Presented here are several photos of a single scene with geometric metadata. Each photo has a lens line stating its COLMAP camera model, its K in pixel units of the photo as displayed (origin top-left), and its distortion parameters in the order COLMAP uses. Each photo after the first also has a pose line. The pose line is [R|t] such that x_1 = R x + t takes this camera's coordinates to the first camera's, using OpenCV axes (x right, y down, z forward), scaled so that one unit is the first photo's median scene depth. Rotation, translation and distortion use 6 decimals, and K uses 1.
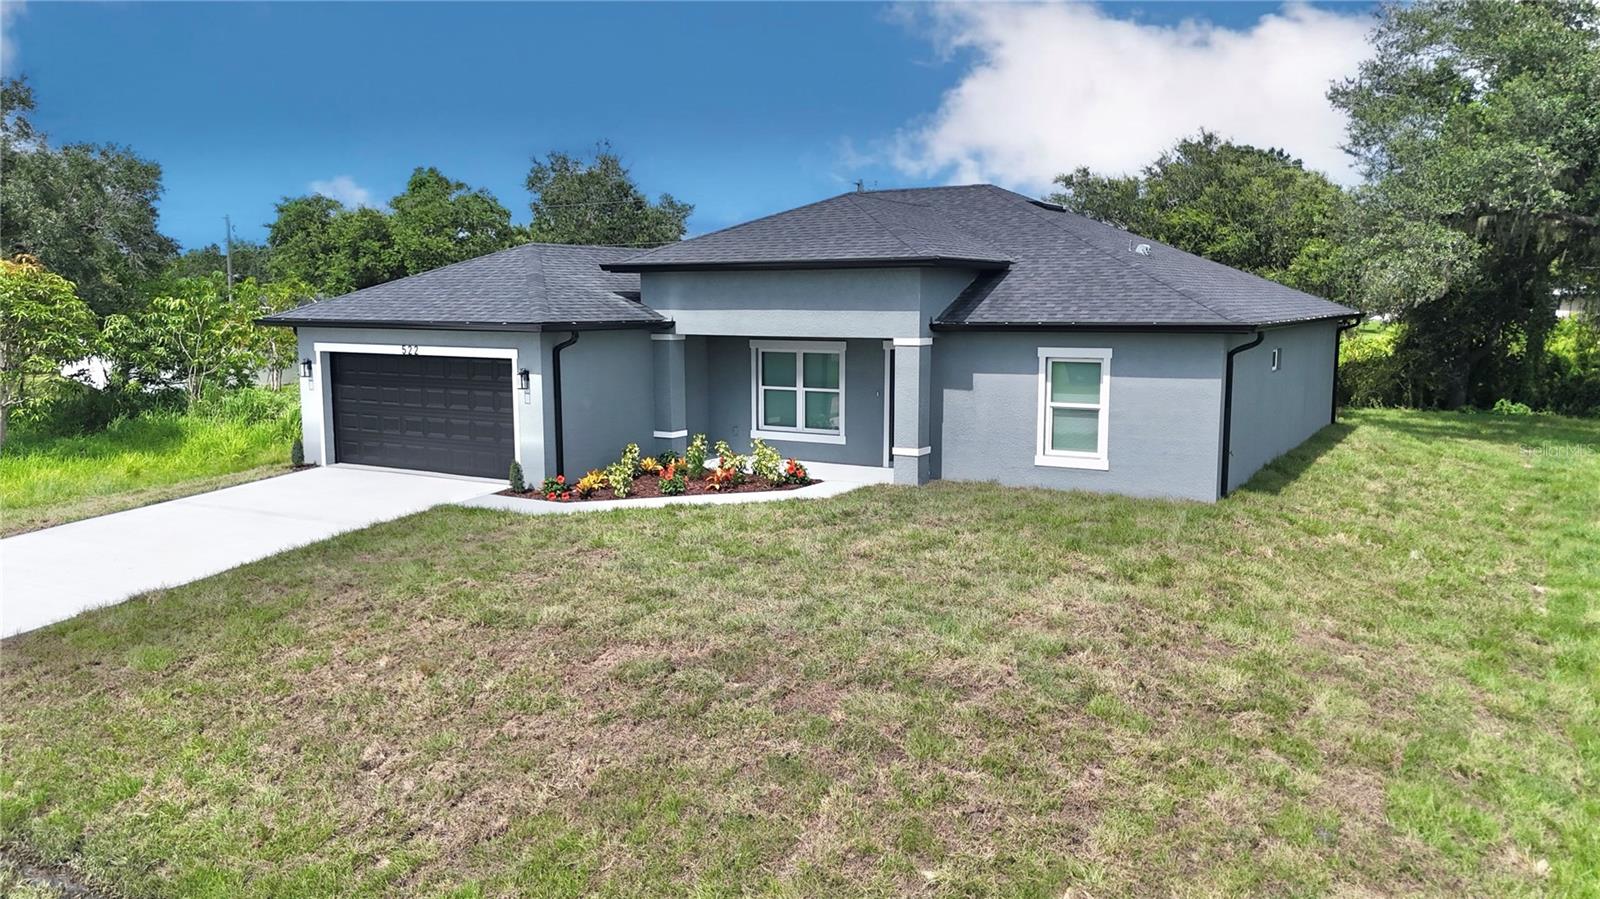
lens RADIAL K [[1202.0, 0, 800.0], [0, 1202.0, 449.5], [0, 0, 1]] dist [0.029523, -0.000896]
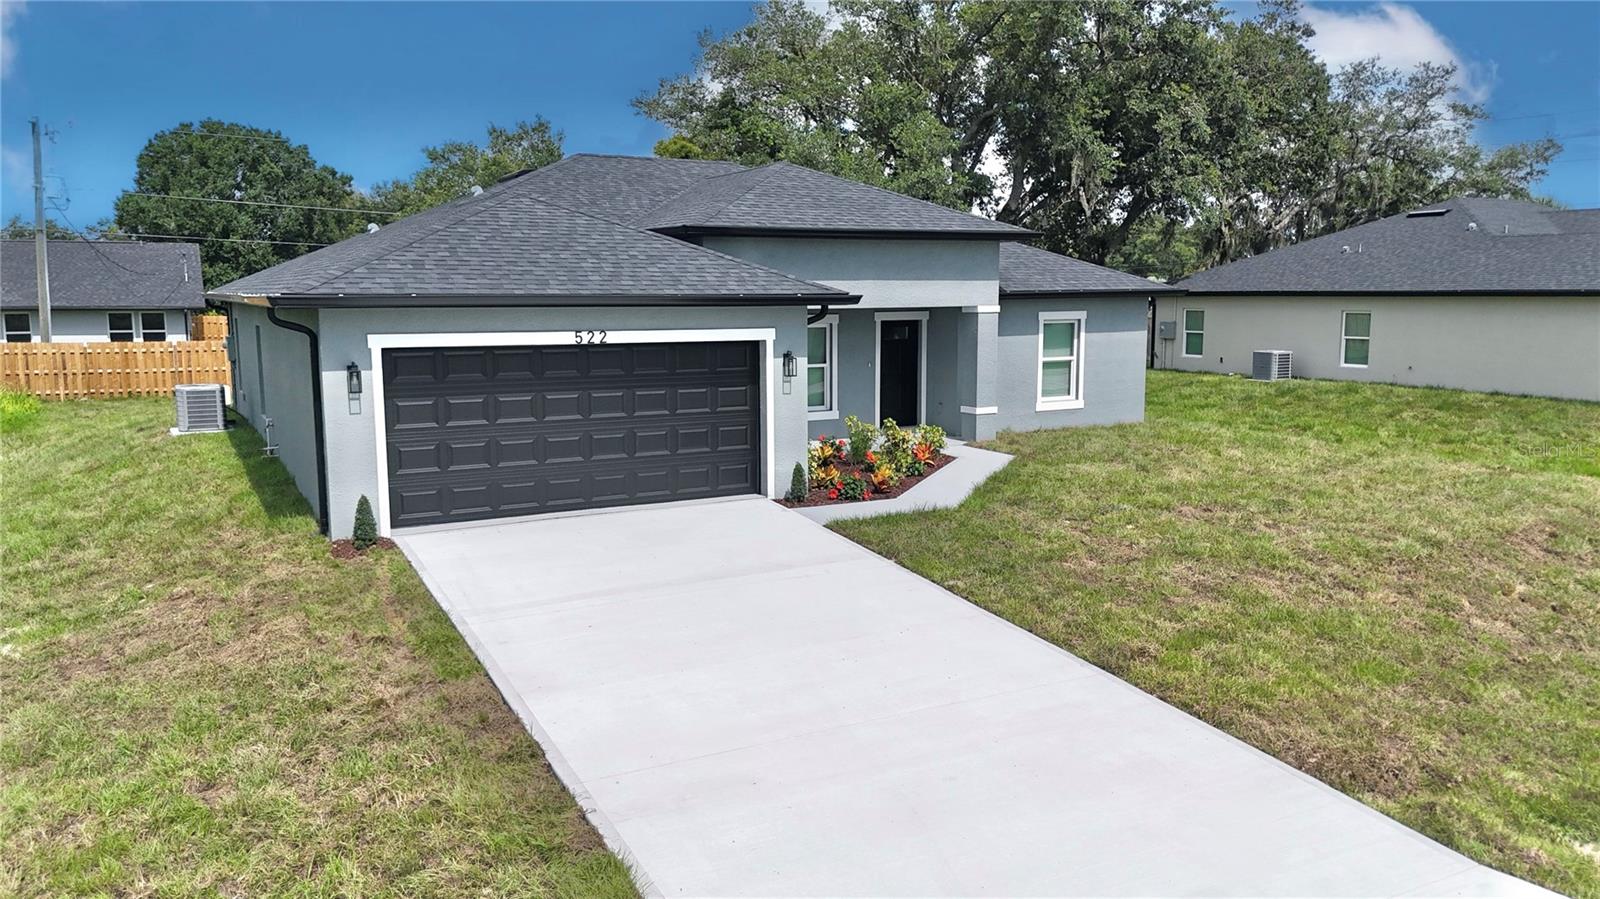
lens RADIAL K [[1174.9, 0, 800.0], [0, 1174.9, 449.5], [0, 0, 1]] dist [0.037127, -0.000717]
pose [[0.513355, -0.117160, 0.850141, -0.897199], [0.108651, 0.991538, 0.071038, -0.056593], [-0.851270, 0.055901, 0.521741, 0.579861]]
